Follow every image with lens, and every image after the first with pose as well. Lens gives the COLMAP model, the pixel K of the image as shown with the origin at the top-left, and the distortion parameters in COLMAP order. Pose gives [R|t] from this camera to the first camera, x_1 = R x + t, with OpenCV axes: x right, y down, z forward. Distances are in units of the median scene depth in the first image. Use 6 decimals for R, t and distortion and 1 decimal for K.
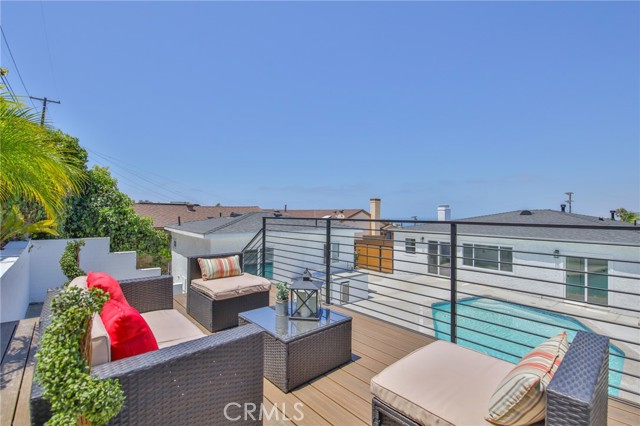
lens RADIAL K [[290.1, 0, 321.4], [0, 290.1, 212.6], [0, 0, 1]] dist [-0.013565, -0.003885]
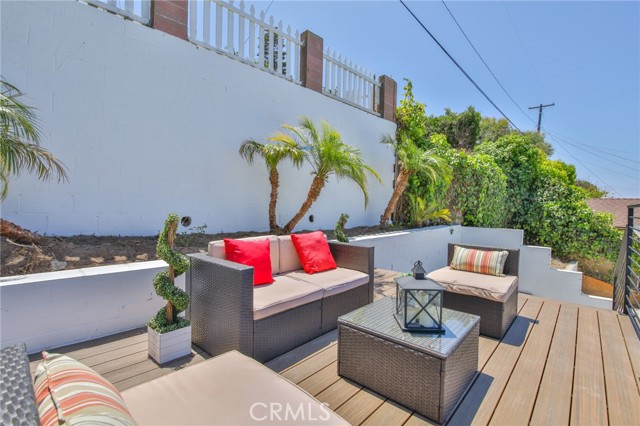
lens RADIAL K [[290.1, 0, 320.5], [0, 290.1, 211.8], [0, 0, 1]] dist [-0.013565, -0.003885]
pose [[0.112539, 0.016055, -0.993518, 0.118580], [-0.011882, 0.999820, 0.014811, 0.010643], [0.993576, 0.010138, 0.112709, 0.120915]]
